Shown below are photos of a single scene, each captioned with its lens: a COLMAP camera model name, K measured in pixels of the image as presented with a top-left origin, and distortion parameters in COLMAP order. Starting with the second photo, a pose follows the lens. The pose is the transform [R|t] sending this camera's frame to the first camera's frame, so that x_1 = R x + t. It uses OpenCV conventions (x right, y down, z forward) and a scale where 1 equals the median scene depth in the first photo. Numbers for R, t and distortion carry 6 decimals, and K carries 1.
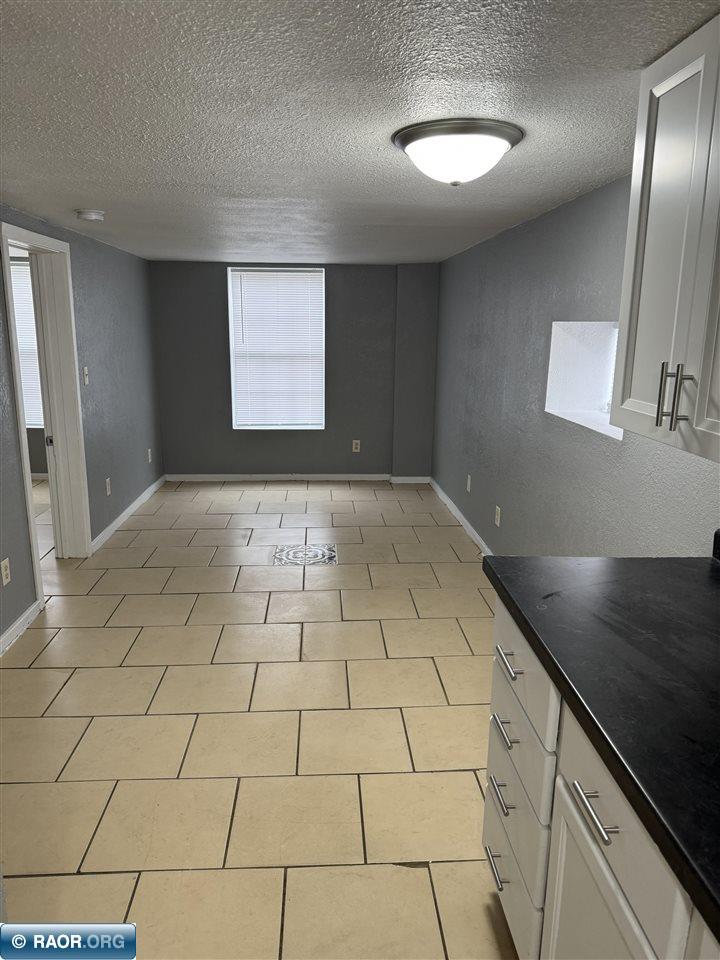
lens RADIAL K [[670.1, 0, 360.0], [0, 670.1, 480.0], [0, 0, 1]] dist [0.086542, -0.122534]
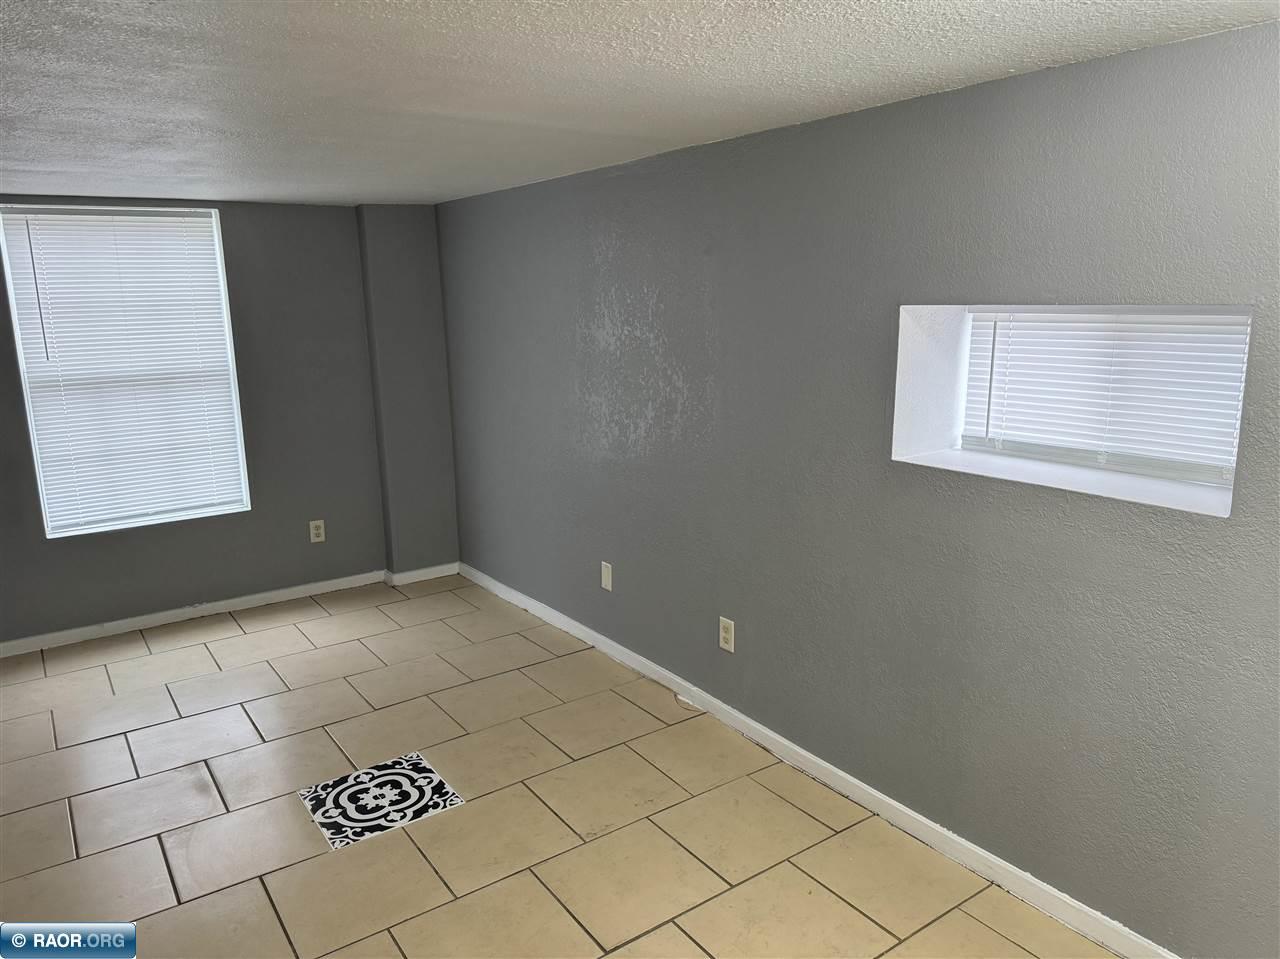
lens RADIAL K [[893.4, 0, 640.0], [0, 893.4, 479.5], [0, 0, 1]] dist [0.086542, -0.122534]
pose [[0.848704, -0.134561, 0.511464, -0.183113], [0.147064, 0.988995, 0.016162, -0.078480], [-0.508010, 0.061501, 0.859153, 0.275050]]
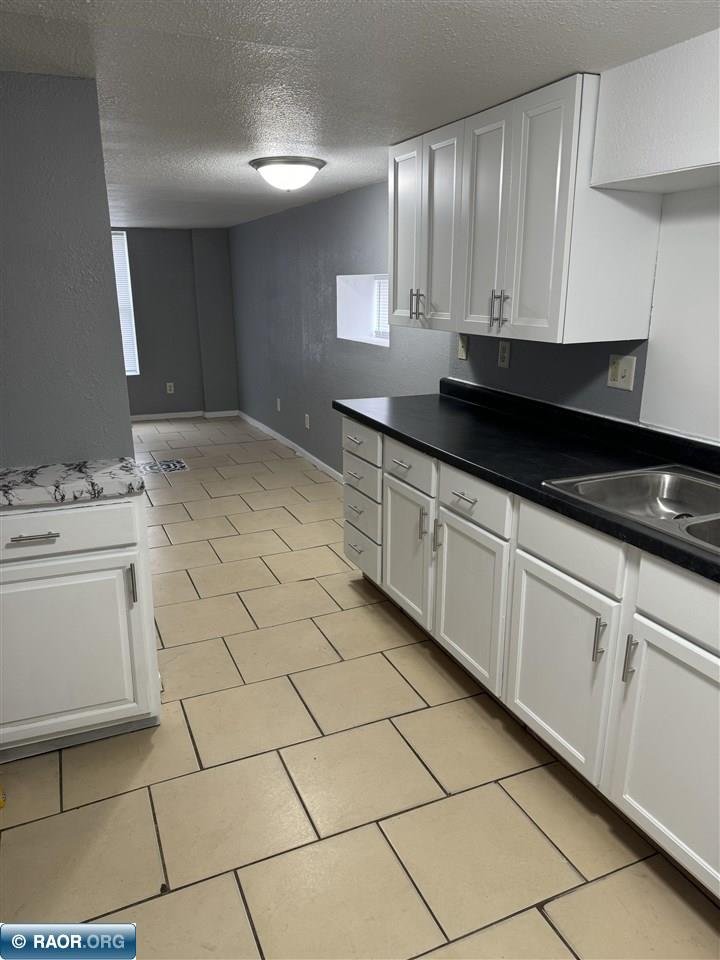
lens RADIAL K [[672.2, 0, 360.0], [0, 672.2, 480.0], [0, 0, 1]] dist [0.148795, -0.295329]
pose [[0.936314, -0.110645, 0.333277, -0.128448], [0.093302, 0.993337, 0.067654, 0.069091], [-0.338541, -0.032250, 0.940399, -0.260989]]
